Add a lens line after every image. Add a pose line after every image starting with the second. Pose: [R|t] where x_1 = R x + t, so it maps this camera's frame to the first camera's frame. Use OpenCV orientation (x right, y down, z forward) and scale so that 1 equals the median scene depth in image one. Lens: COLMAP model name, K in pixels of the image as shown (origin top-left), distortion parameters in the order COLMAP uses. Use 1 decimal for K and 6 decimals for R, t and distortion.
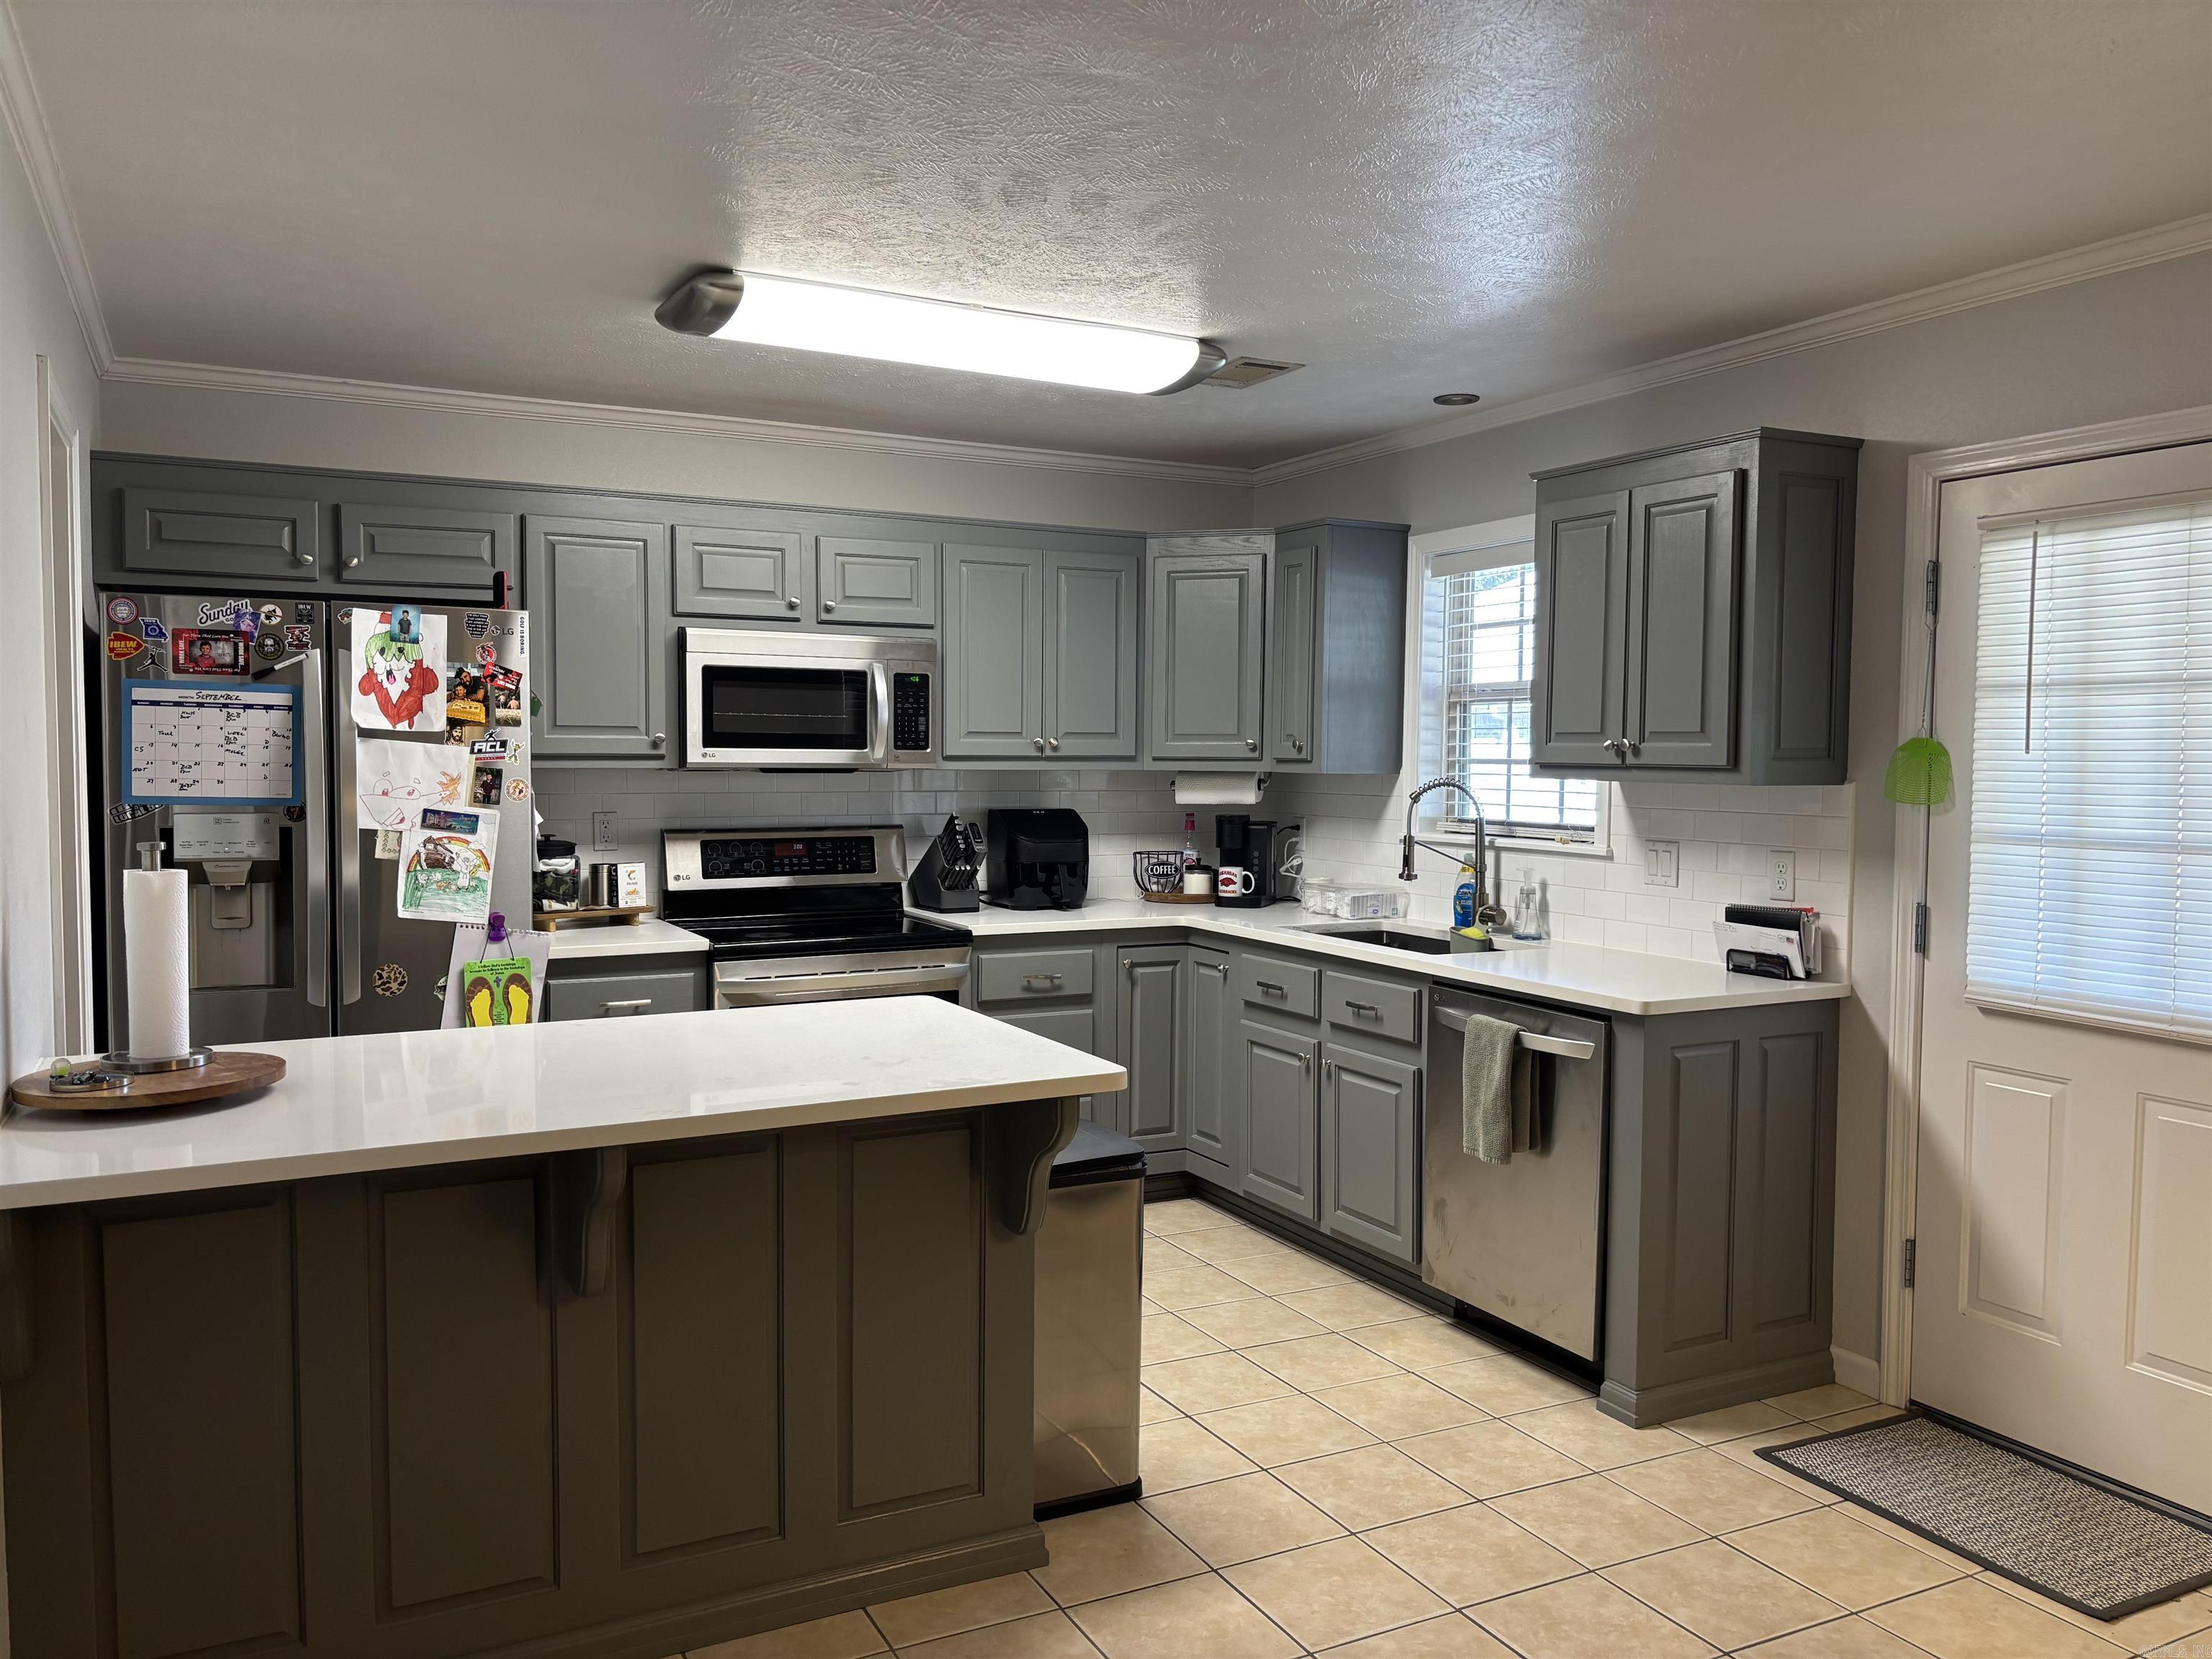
lens RADIAL K [[1683.0, 0, 1090.1], [0, 1683.0, 837.1], [0, 0, 1]] dist [0.087430, -0.069987]
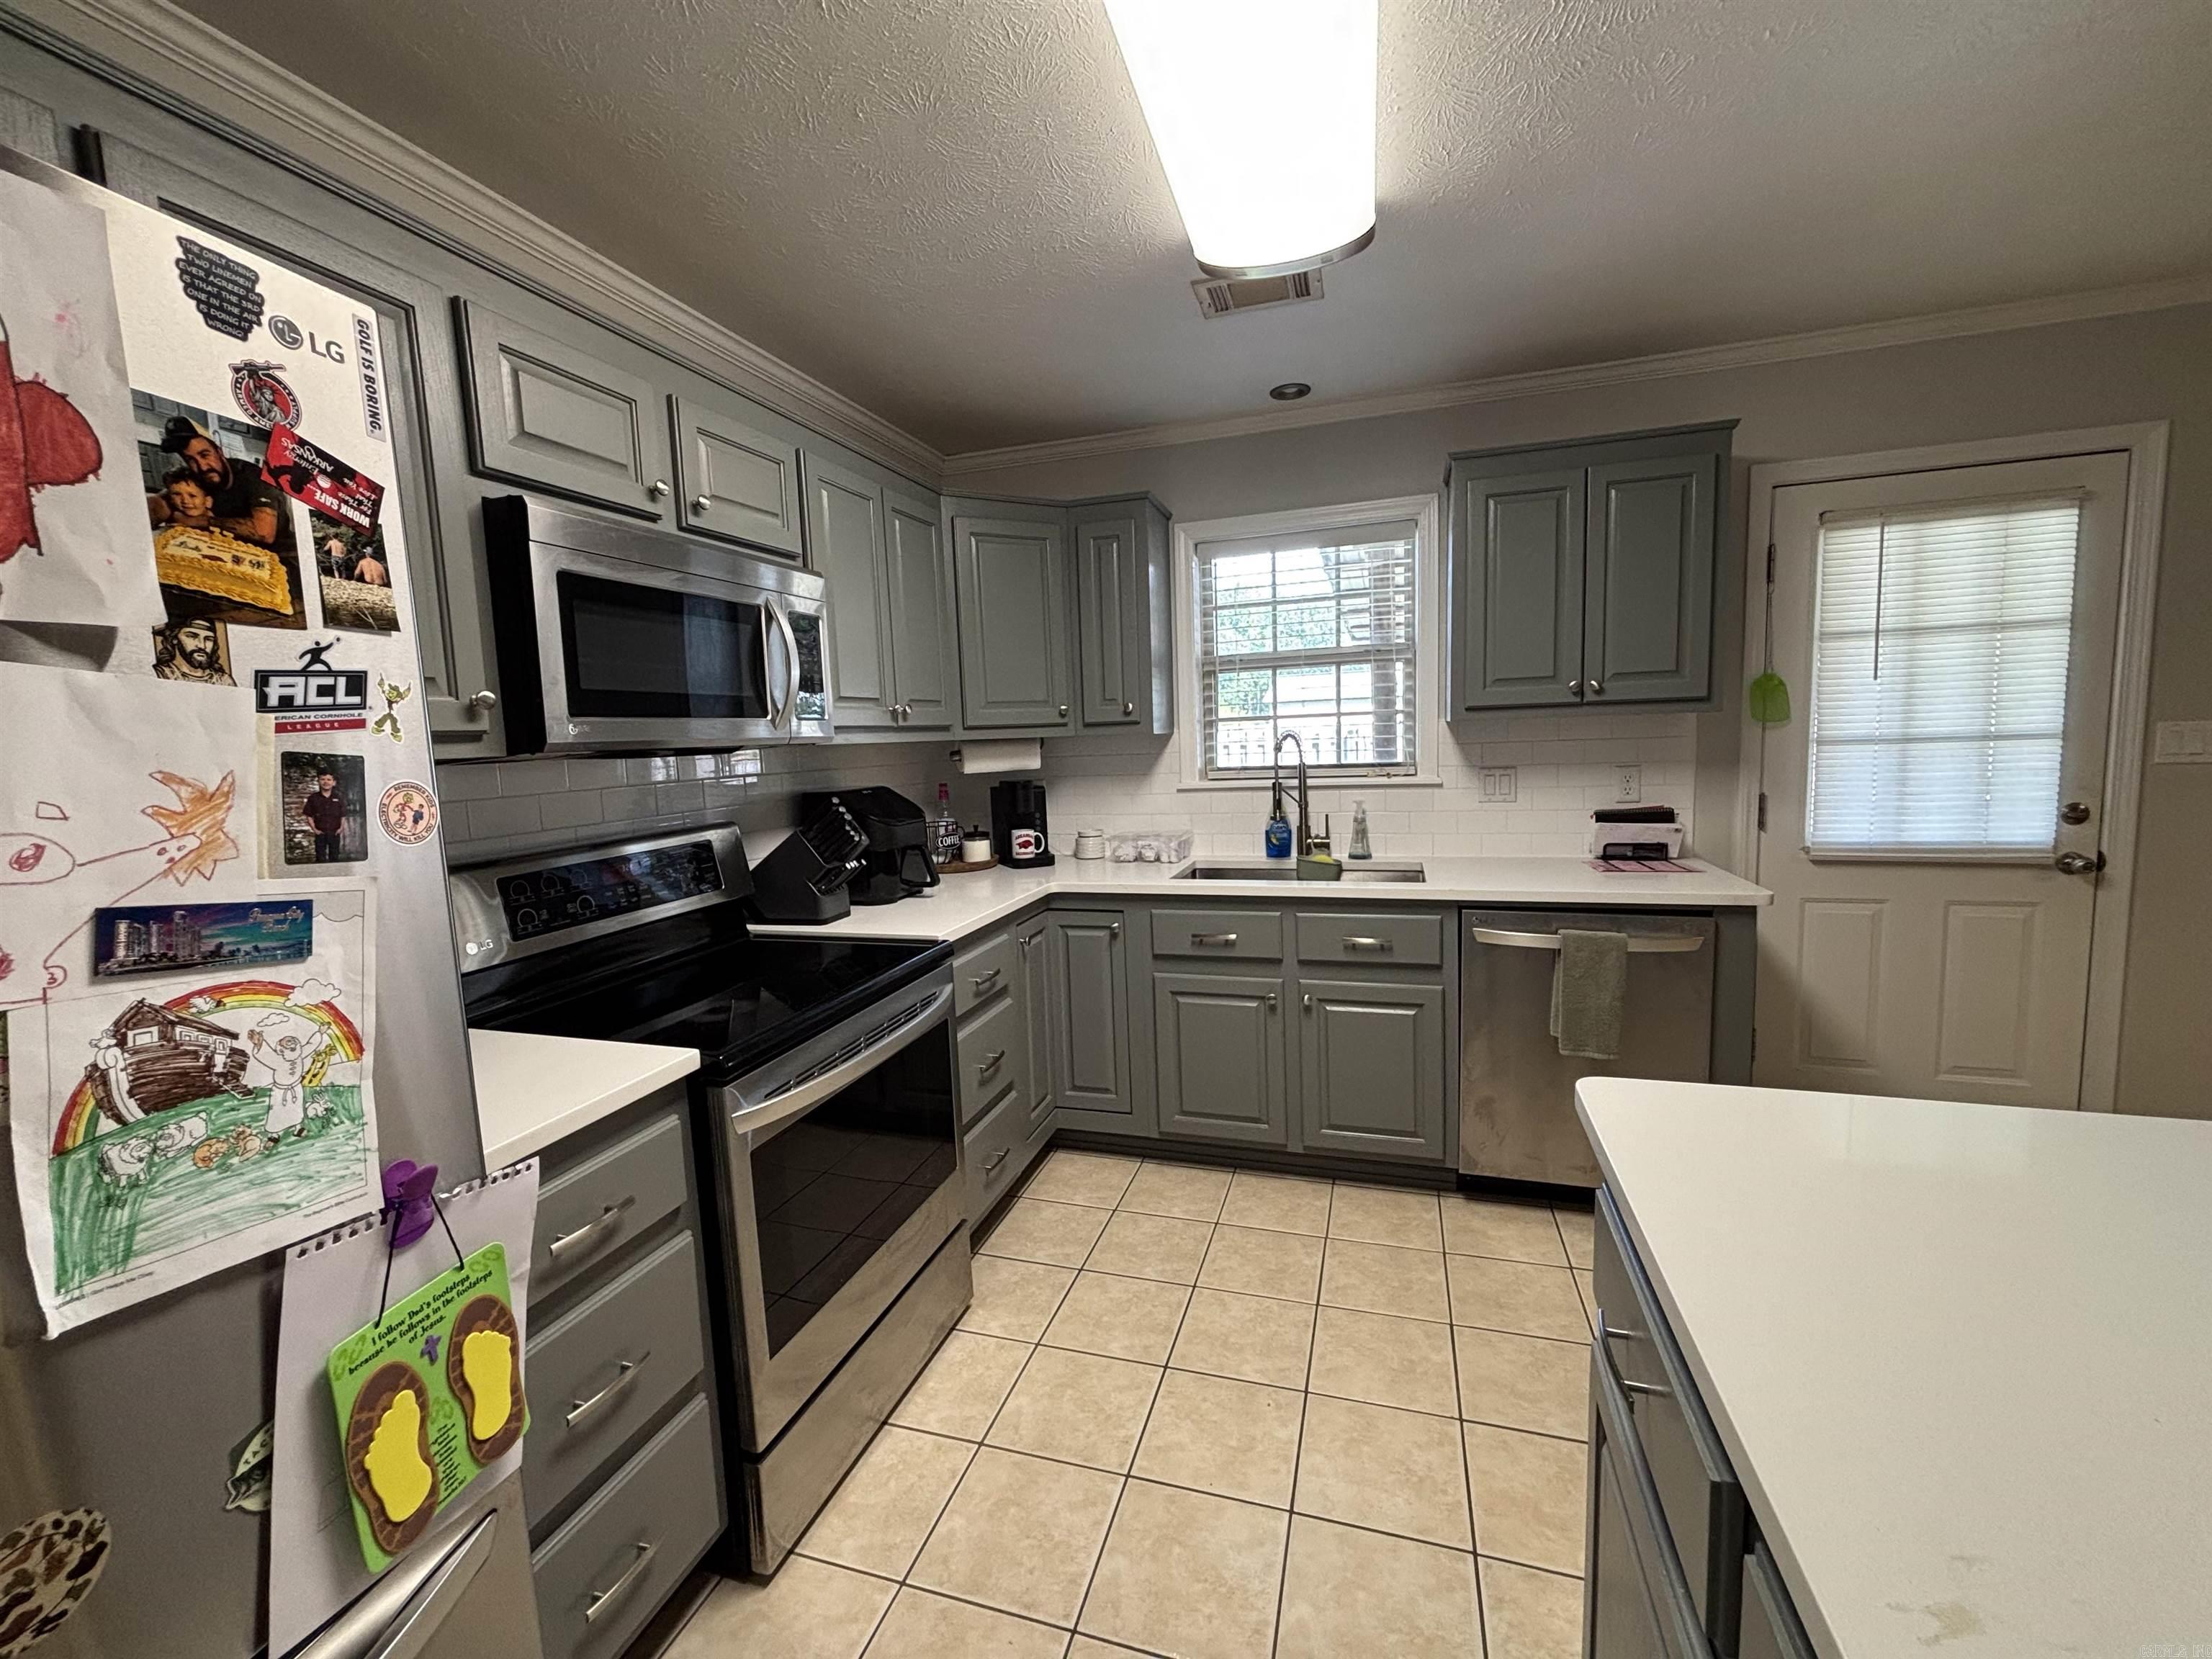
lens RADIAL K [[899.9, 0, 1116.7], [0, 899.9, 827.7], [0, 0, 1]] dist [0.008581, 0.001062]
pose [[0.703644, -0.108277, 0.702254, -0.371145], [0.080940, 0.994102, 0.072175, -0.026666], [-0.705927, 0.006055, 0.708258, 0.766101]]
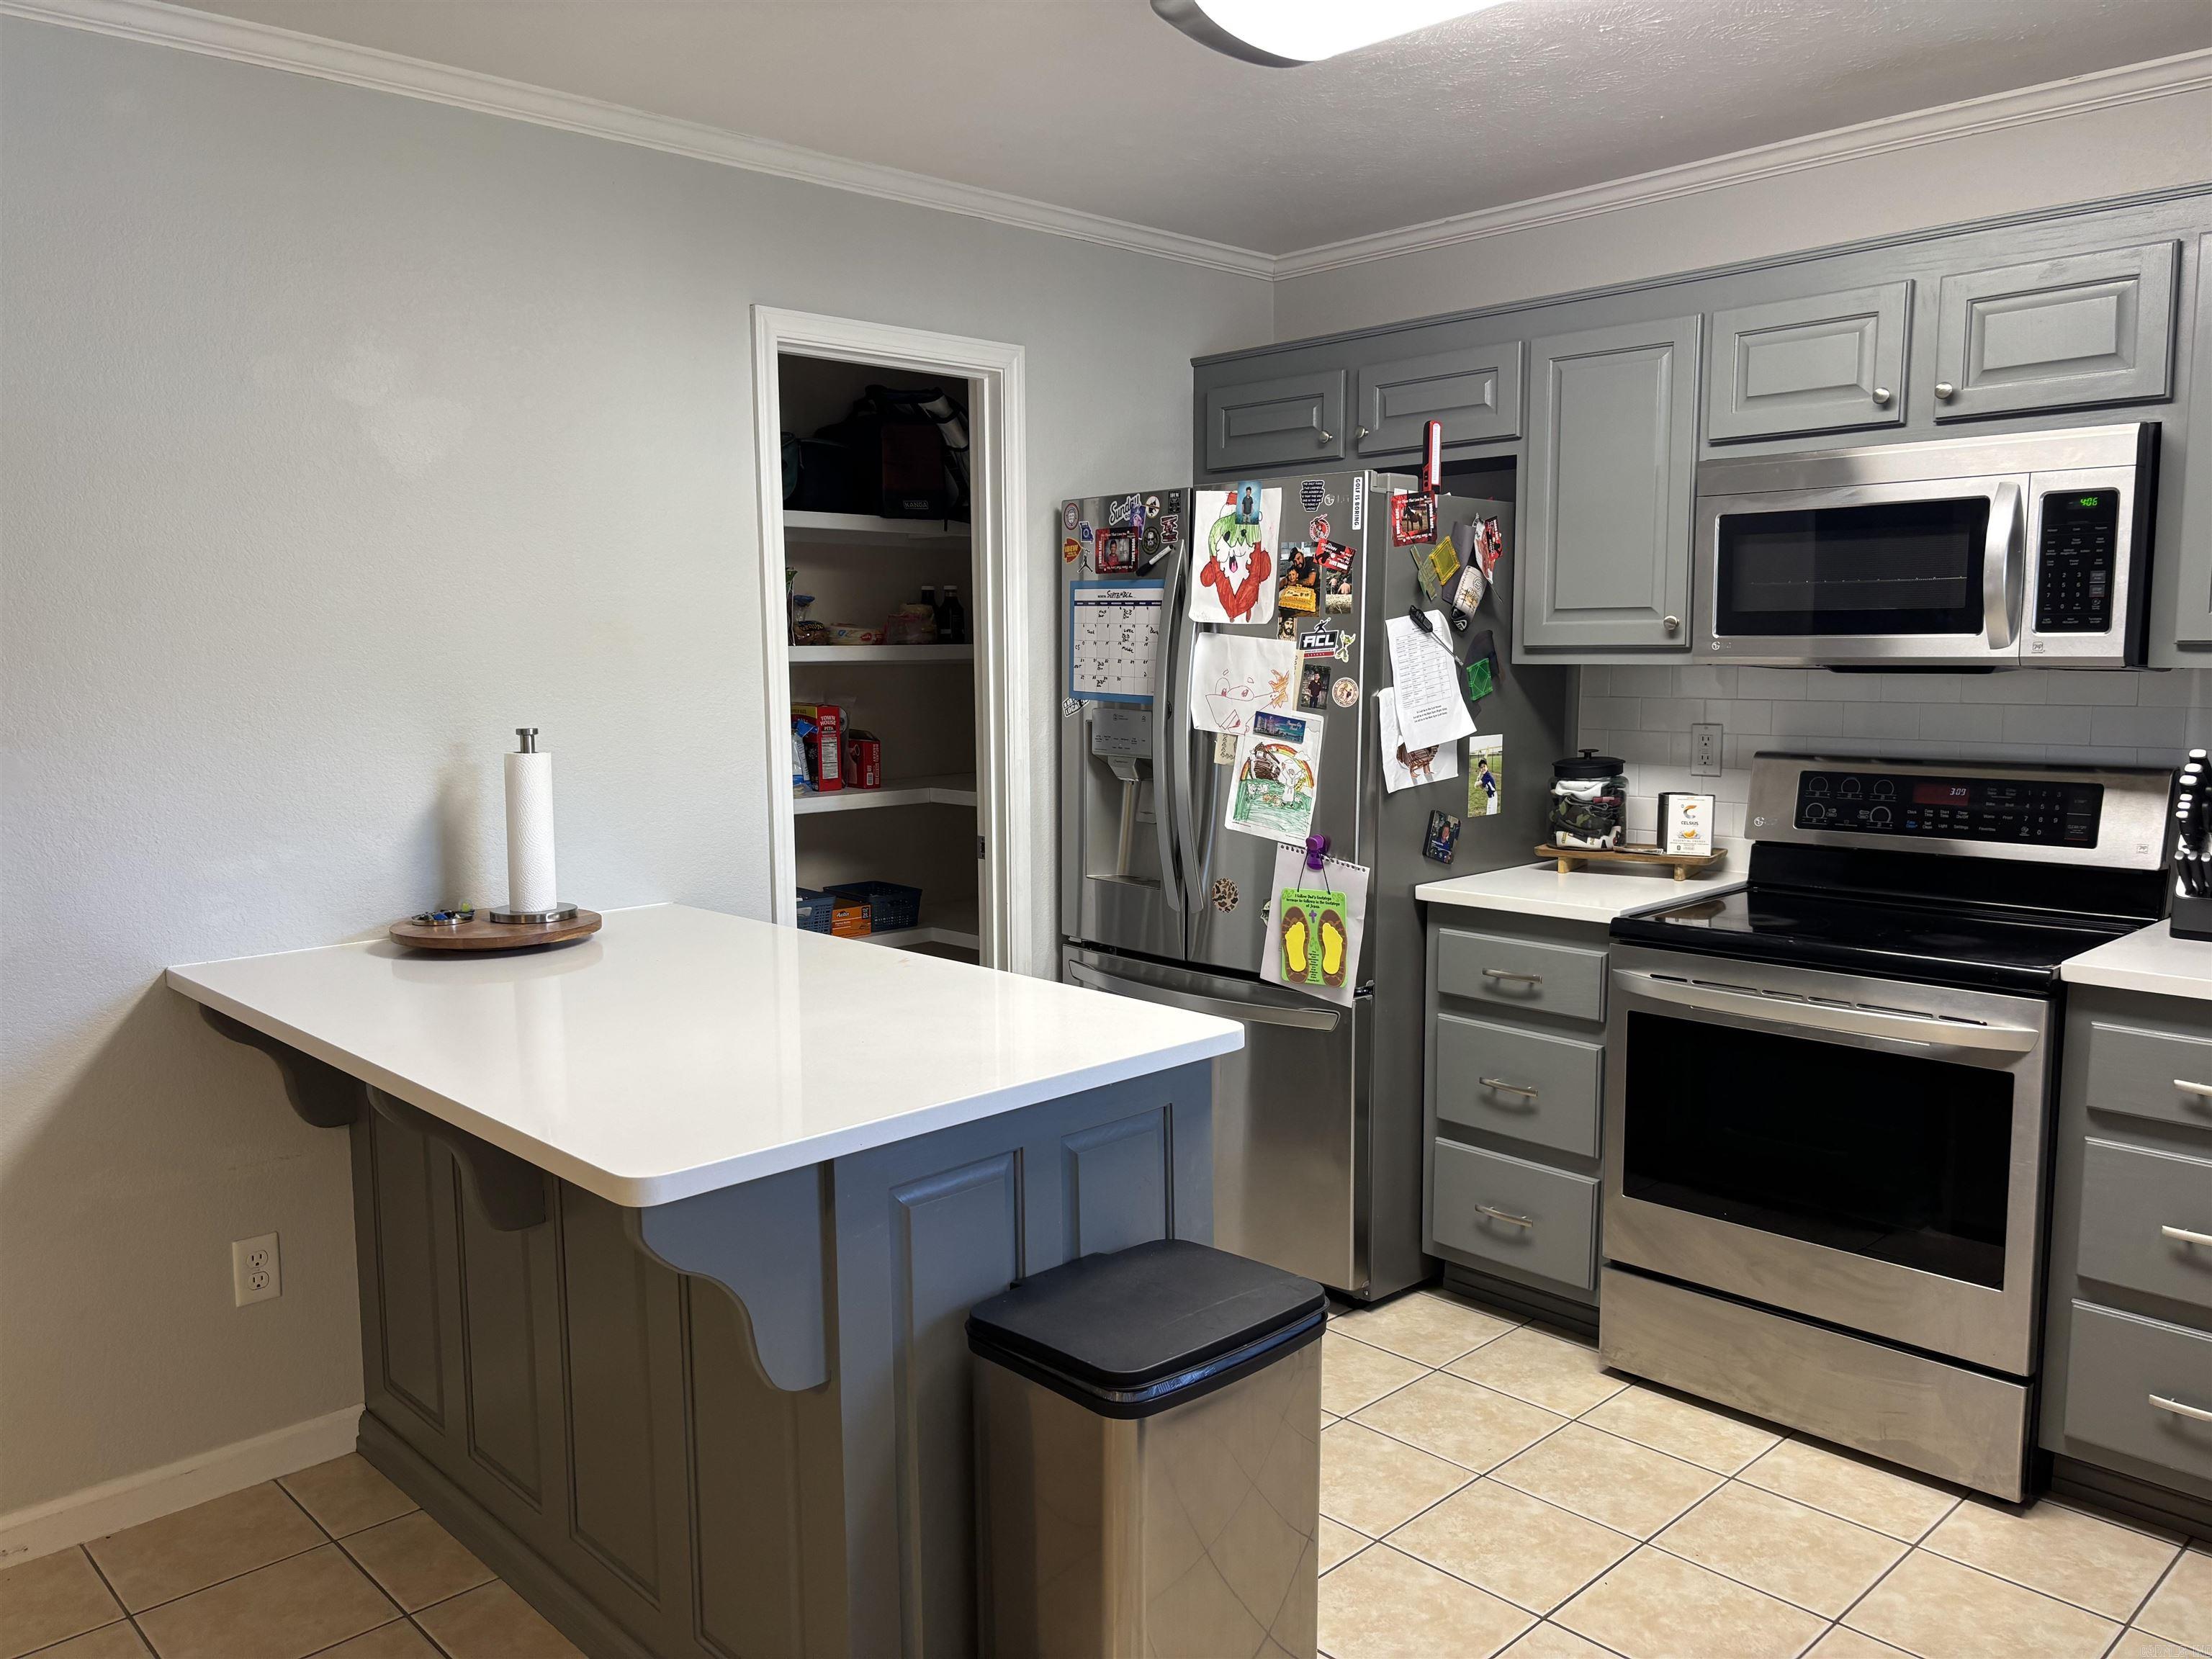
lens RADIAL K [[1683.0, 0, 1113.8], [0, 1683.0, 865.4], [0, 0, 1]] dist [0.087430, -0.069987]
pose [[0.283286, 0.121674, -0.951286, 0.432055], [-0.041150, 0.992548, 0.114697, -0.034166], [0.958152, 0.006654, 0.286182, 0.663756]]
